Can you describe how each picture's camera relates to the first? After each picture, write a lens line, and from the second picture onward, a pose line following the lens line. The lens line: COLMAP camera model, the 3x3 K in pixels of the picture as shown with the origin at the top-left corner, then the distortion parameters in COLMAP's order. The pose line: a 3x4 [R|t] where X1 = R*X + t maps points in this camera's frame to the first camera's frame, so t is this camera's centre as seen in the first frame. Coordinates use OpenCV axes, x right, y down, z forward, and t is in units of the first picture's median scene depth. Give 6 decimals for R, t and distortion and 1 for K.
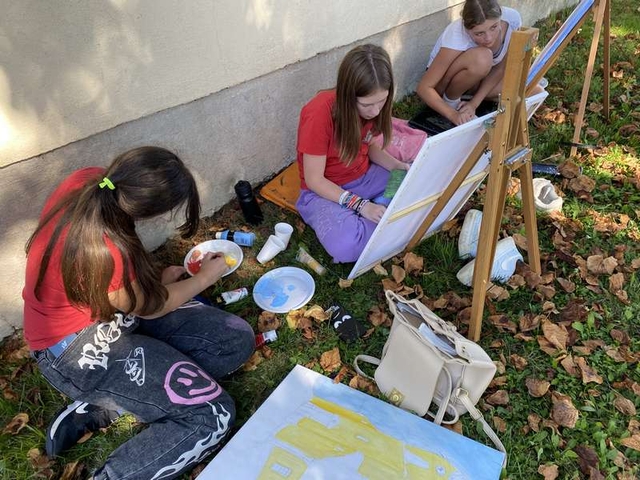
lens RADIAL K [[489.2, 0, 322.8], [0, 489.2, 225.6], [0, 0, 1]] dist [0.050506, -0.056536]
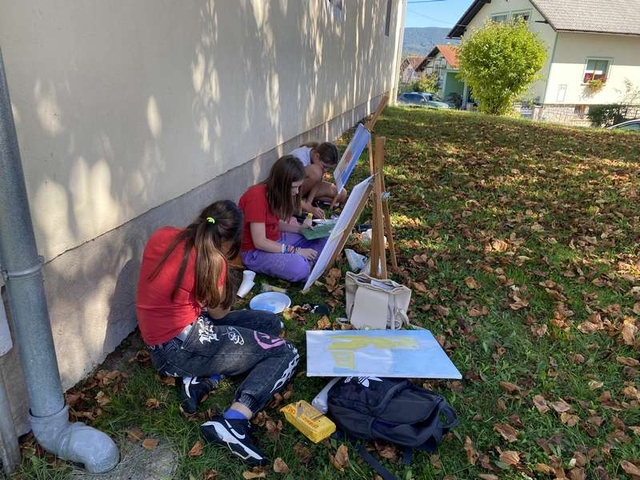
lens RADIAL K [[489.2, 0, 320.8], [0, 489.2, 239.9], [0, 0, 1]] dist [0.050506, -0.056536]
pose [[0.855244, -0.118754, 0.504435, -0.782834], [0.255958, 0.943173, -0.211921, 0.348805], [-0.450603, 0.310359, 0.837039, -0.468309]]
